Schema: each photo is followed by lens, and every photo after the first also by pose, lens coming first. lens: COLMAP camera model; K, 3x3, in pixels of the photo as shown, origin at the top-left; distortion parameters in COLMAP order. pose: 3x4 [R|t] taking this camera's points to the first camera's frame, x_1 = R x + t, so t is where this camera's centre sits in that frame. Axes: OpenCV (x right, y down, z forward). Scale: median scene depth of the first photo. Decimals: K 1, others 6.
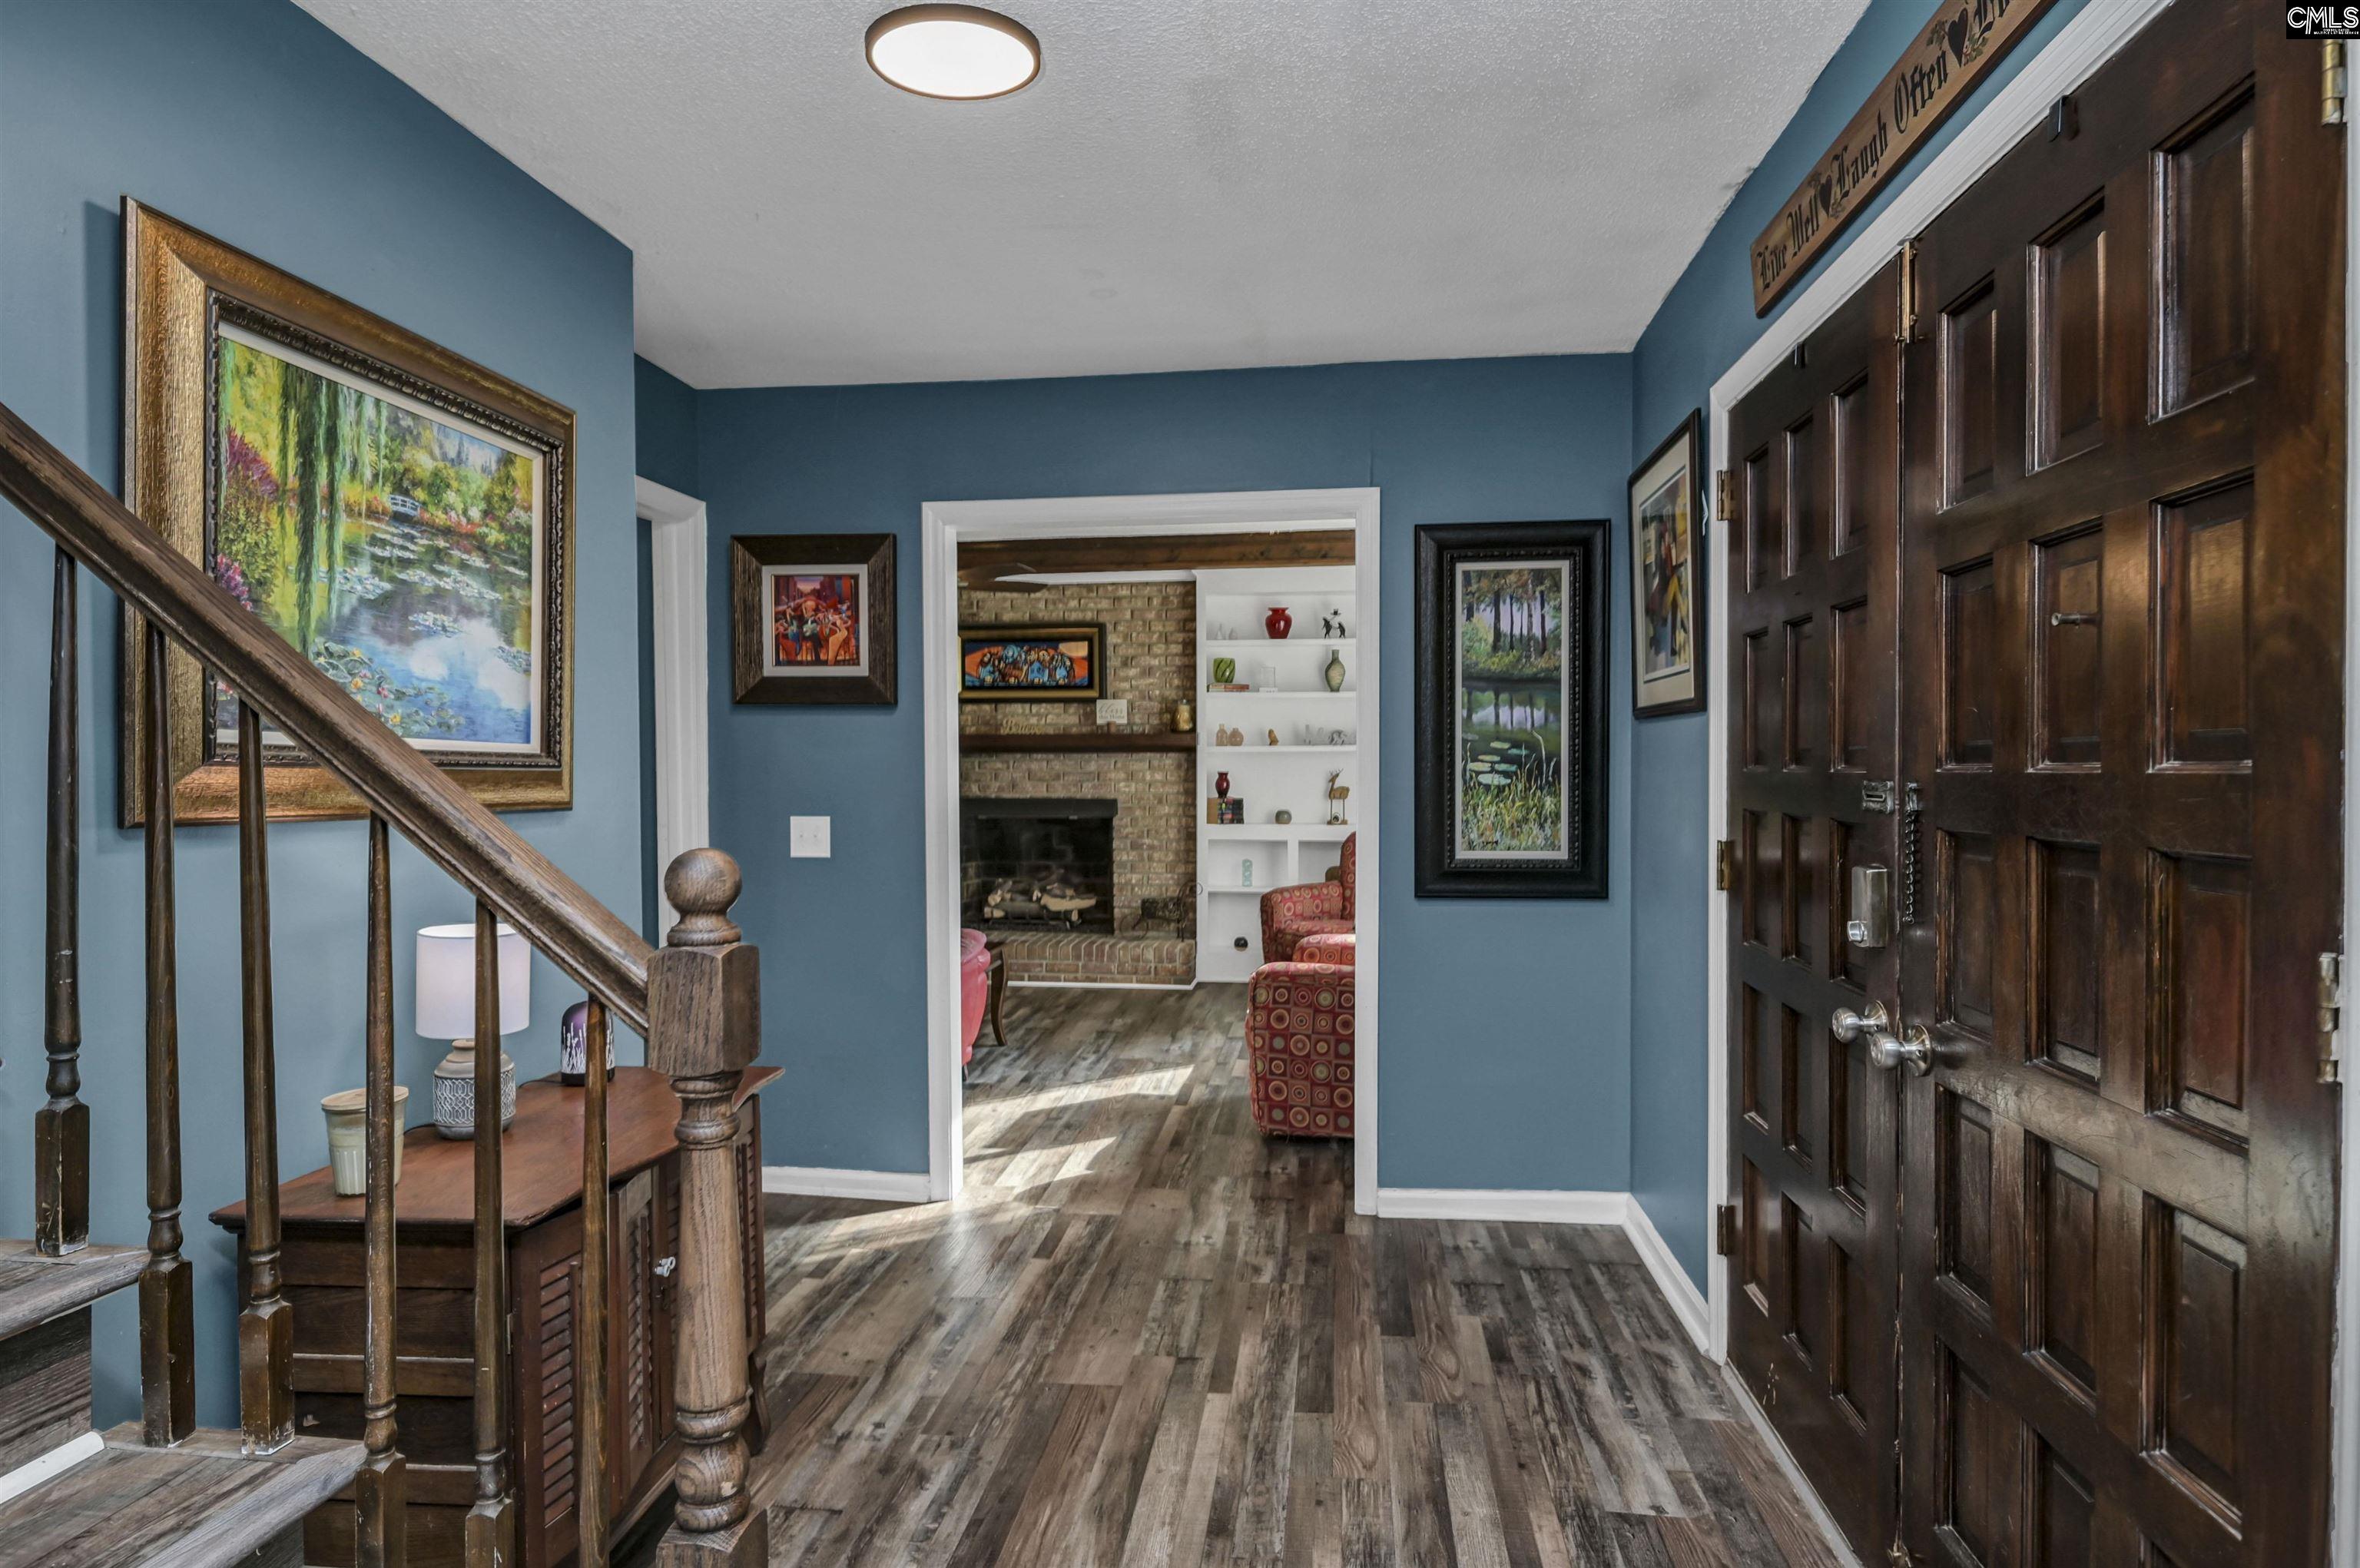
lens RADIAL K [[1247.8, 0, 1185.2], [0, 1247.8, 776.8], [0, 0, 1]] dist [0.007814, -0.008967]
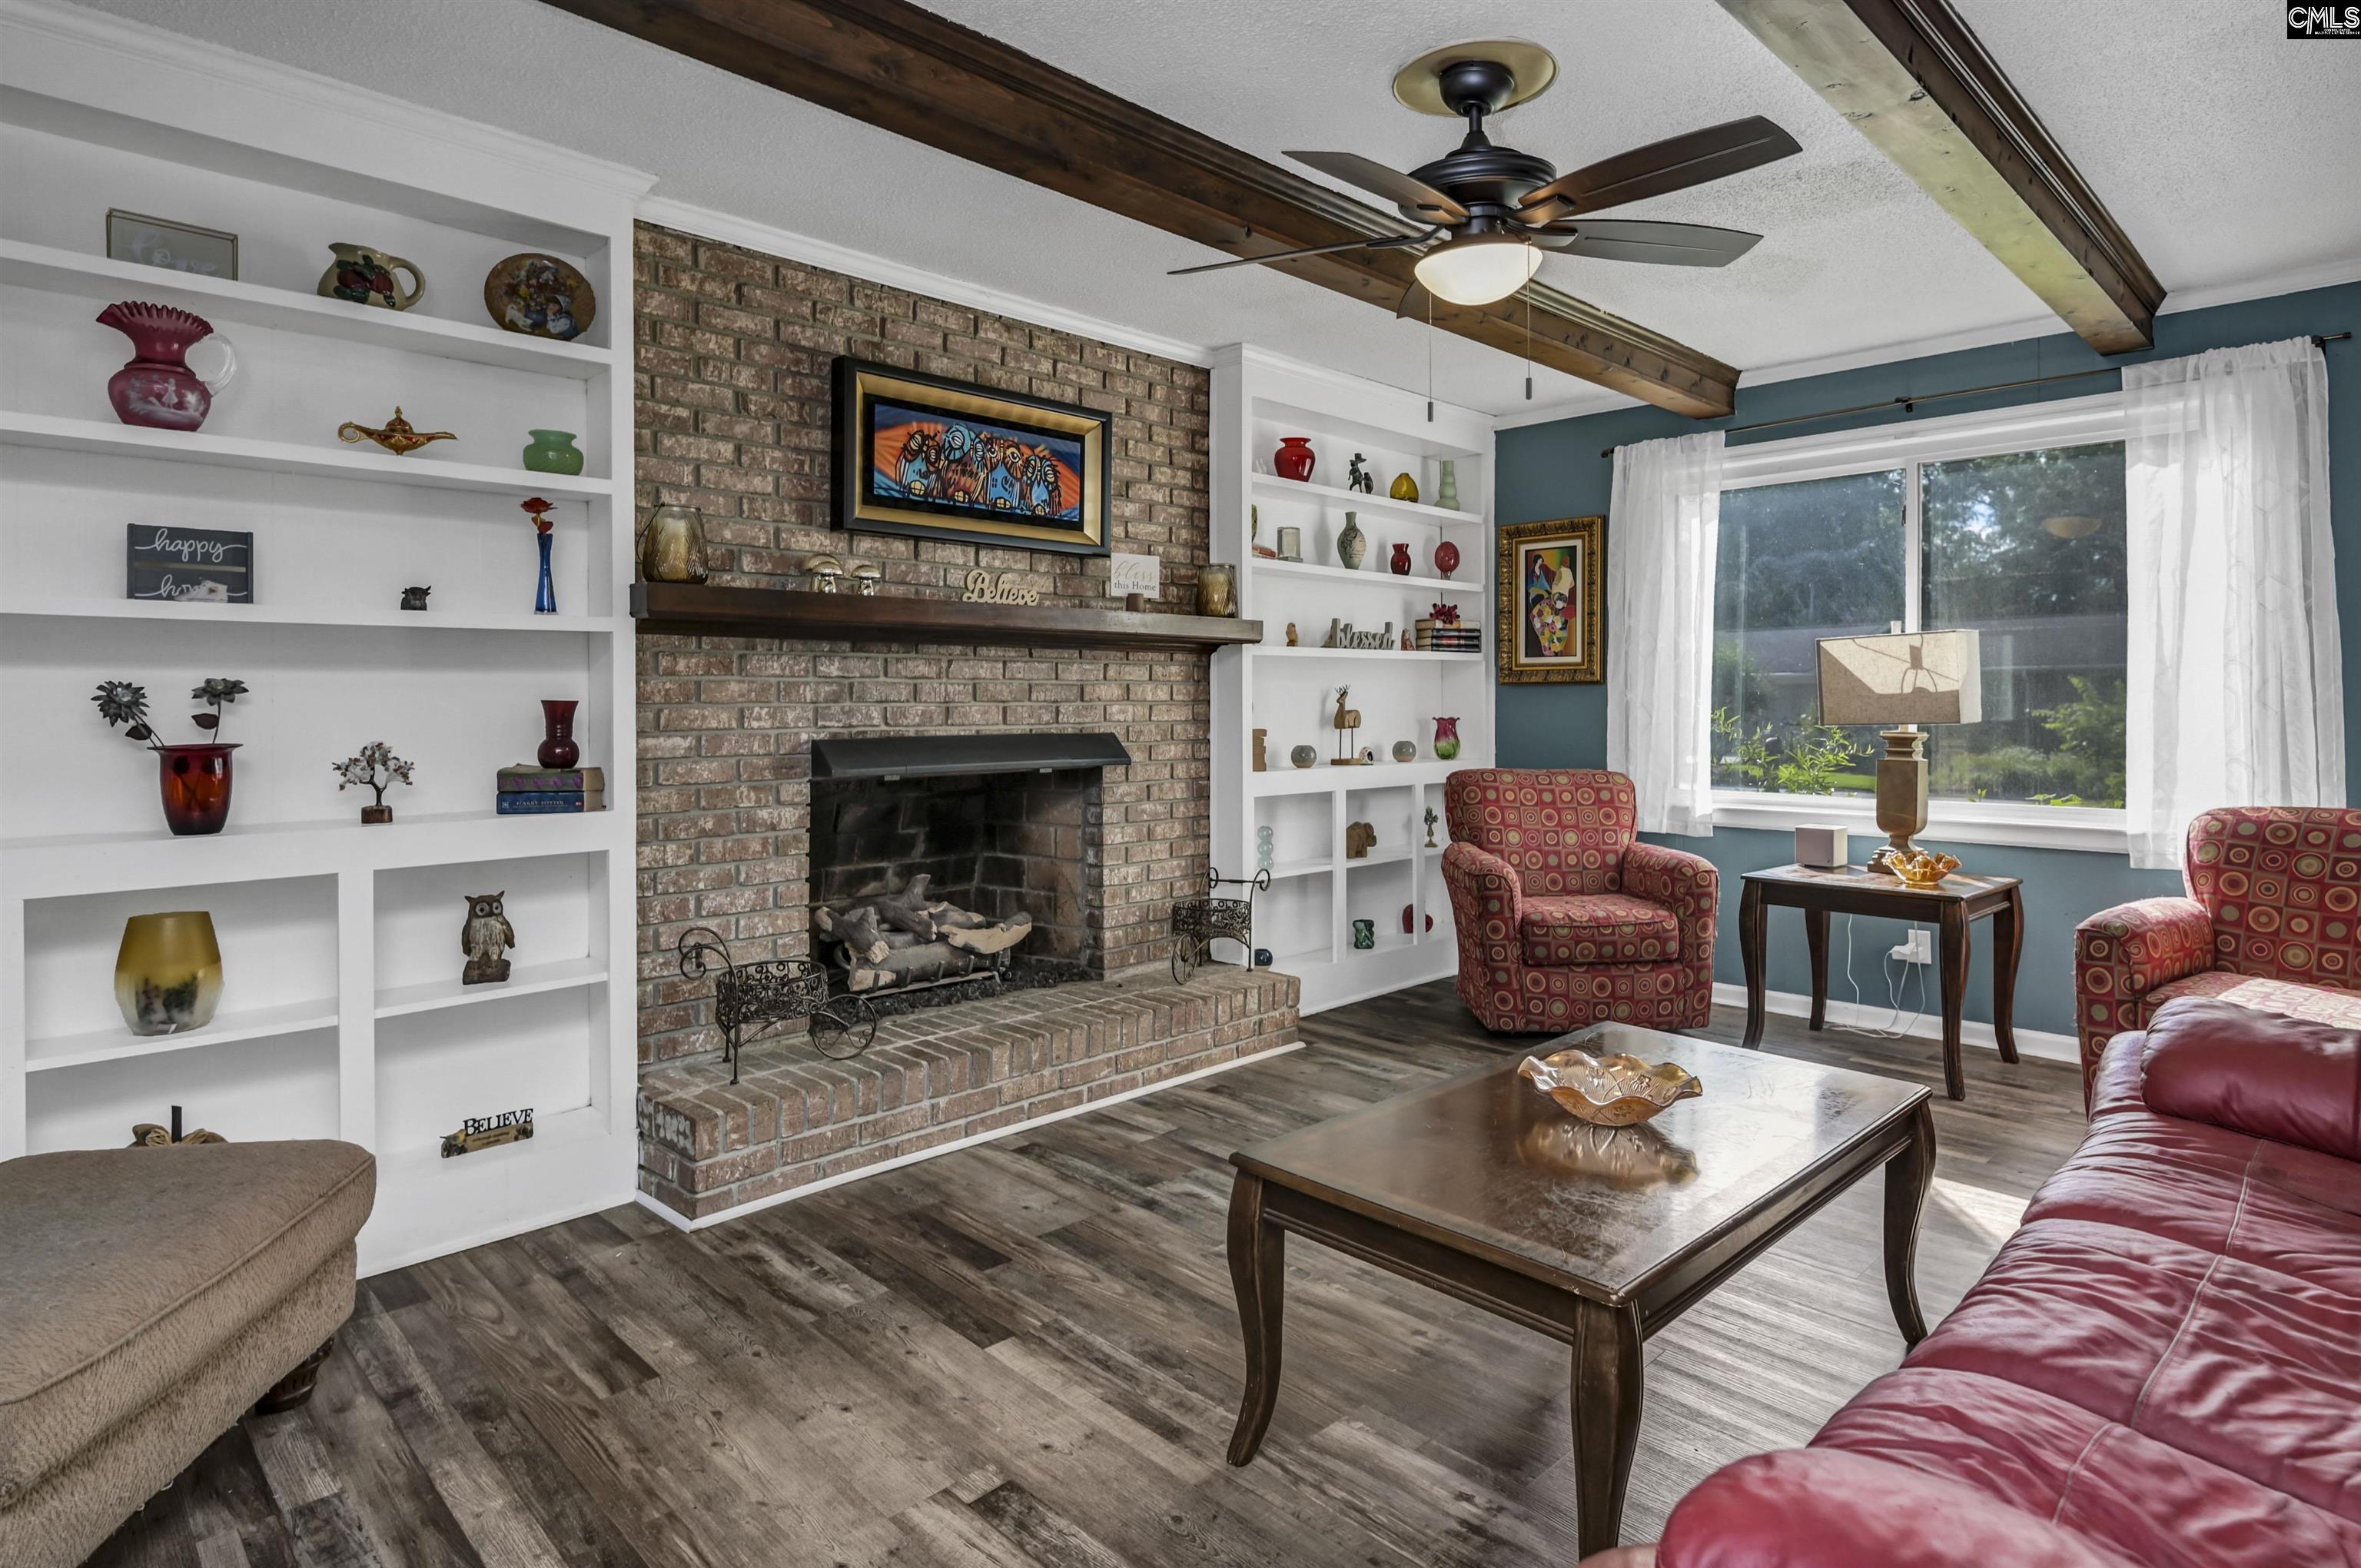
lens RADIAL K [[1248.4, 0, 1228.8], [0, 1248.4, 693.4], [0, 0, 1]] dist [0.007814, -0.008967]
pose [[0.606767, 0.003595, 0.794871, -0.469741], [0.007745, 0.999916, -0.010434, 0.006142], [-0.794842, 0.012487, 0.606688, 0.629529]]
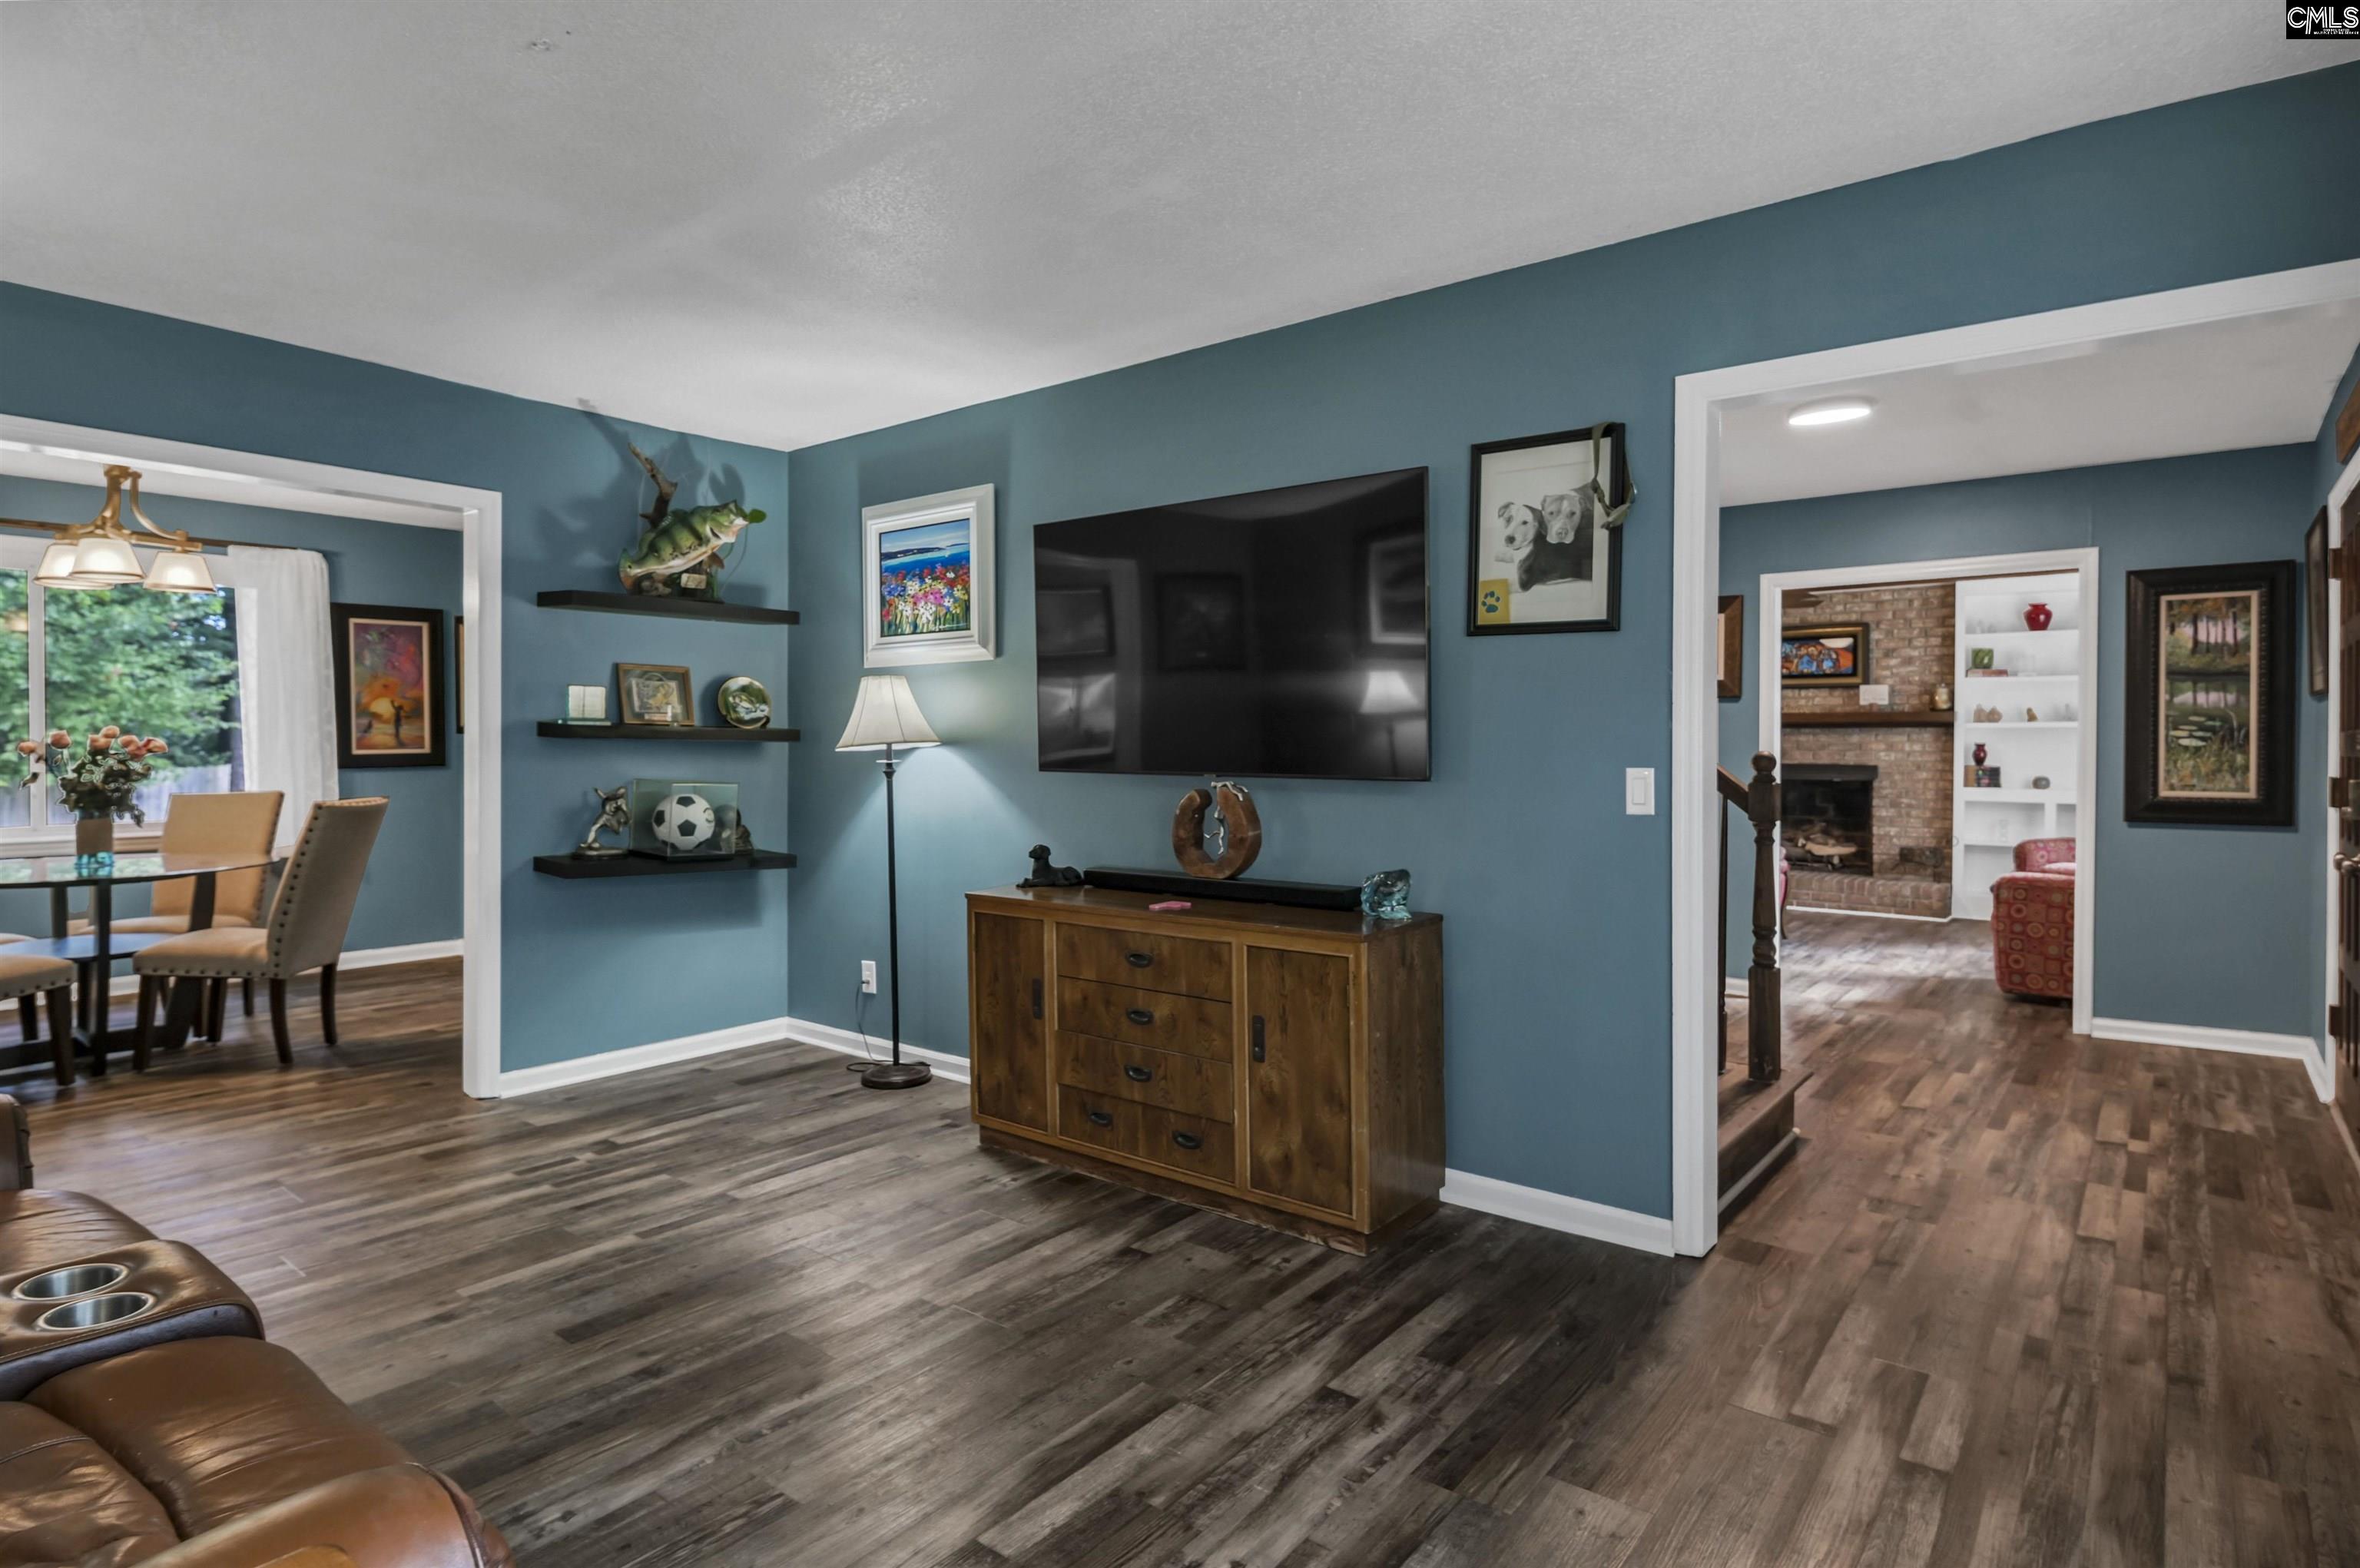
lens RADIAL K [[1247.8, 0, 1178.9], [0, 1247.8, 761.7], [0, 0, 1]] dist [0.007814, -0.008967]
pose [[0.853811, 0.012334, -0.520437, -0.001545], [-0.010328, 0.999924, 0.006753, 0.013036], [0.520481, -0.000391, 0.853873, -0.413473]]
